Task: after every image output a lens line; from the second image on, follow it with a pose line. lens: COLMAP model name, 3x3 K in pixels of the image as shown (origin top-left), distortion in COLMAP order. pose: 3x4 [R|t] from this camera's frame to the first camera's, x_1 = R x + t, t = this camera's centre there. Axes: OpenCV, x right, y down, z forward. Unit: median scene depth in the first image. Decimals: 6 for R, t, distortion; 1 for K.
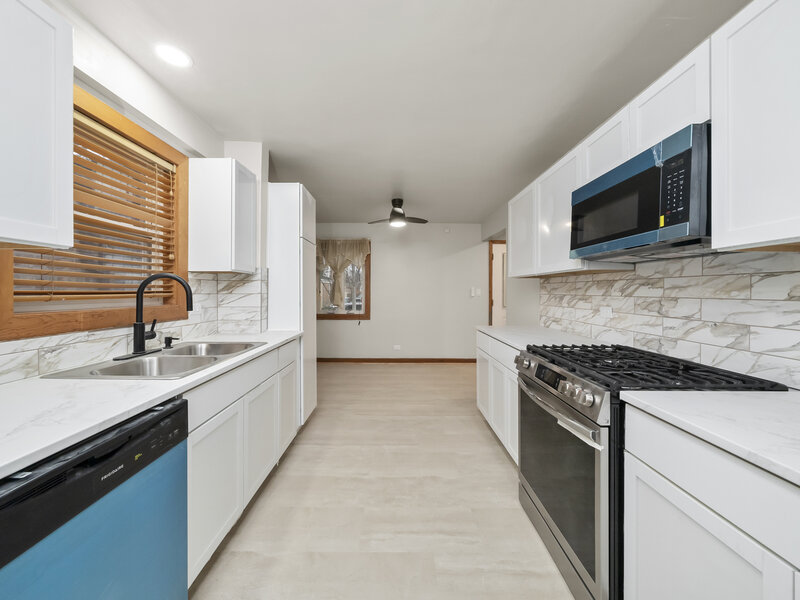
lens RADIAL K [[317.3, 0, 400.0], [0, 317.3, 300.0], [0, 0, 1]] dist [-0.000300, -0.000020]
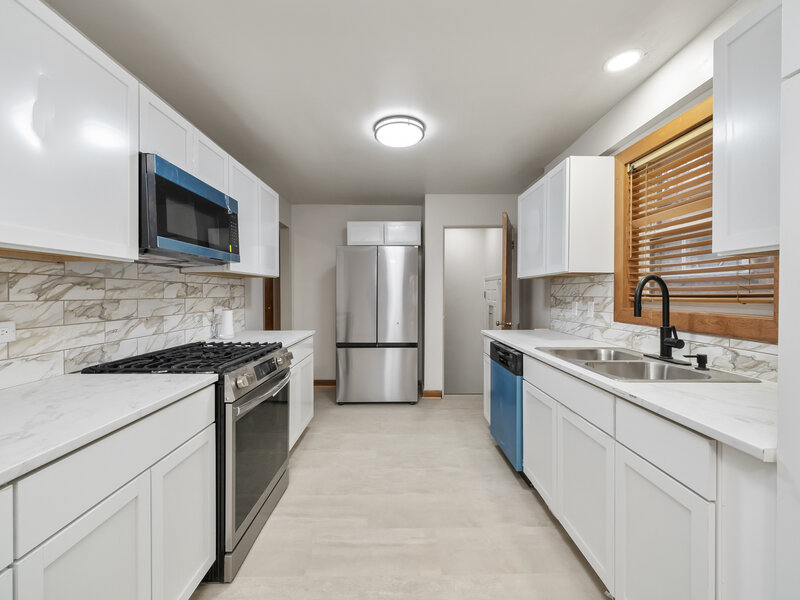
lens RADIAL K [[341.9, 0, 398.2], [0, 341.9, 296.9], [0, 0, 1]] dist [-0.002990, -0.000104]
pose [[-0.999992, -0.002442, 0.003239, -0.007126], [-0.002322, 0.999327, 0.036620, -0.054263], [-0.003326, 0.036612, -0.999324, 1.994625]]
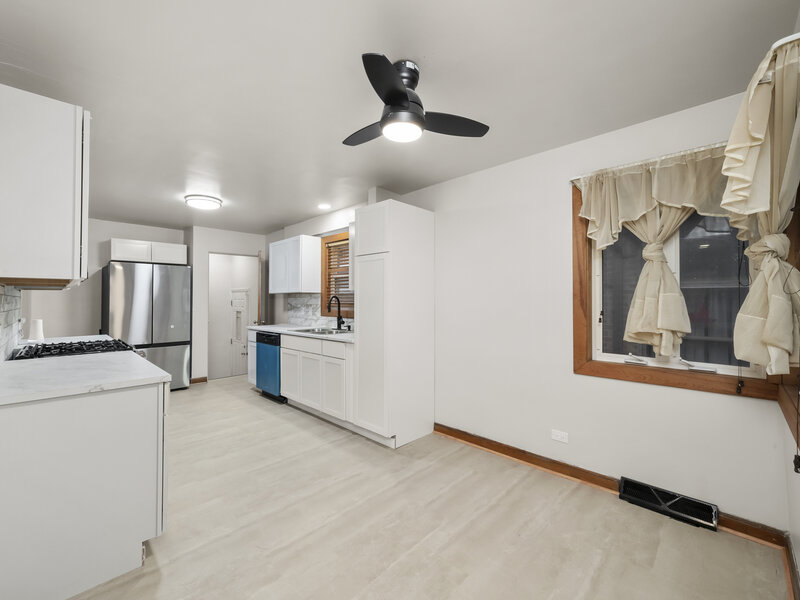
lens RADIAL K [[341.9, 0, 398.2], [0, 341.9, 296.9], [0, 0, 1]] dist [-0.002990, -0.000104]
pose [[-0.704132, -0.009934, -0.709999, 0.701319], [-0.021059, 0.999754, 0.006896, -0.101974], [0.709756, 0.019807, -0.704169, 3.086699]]
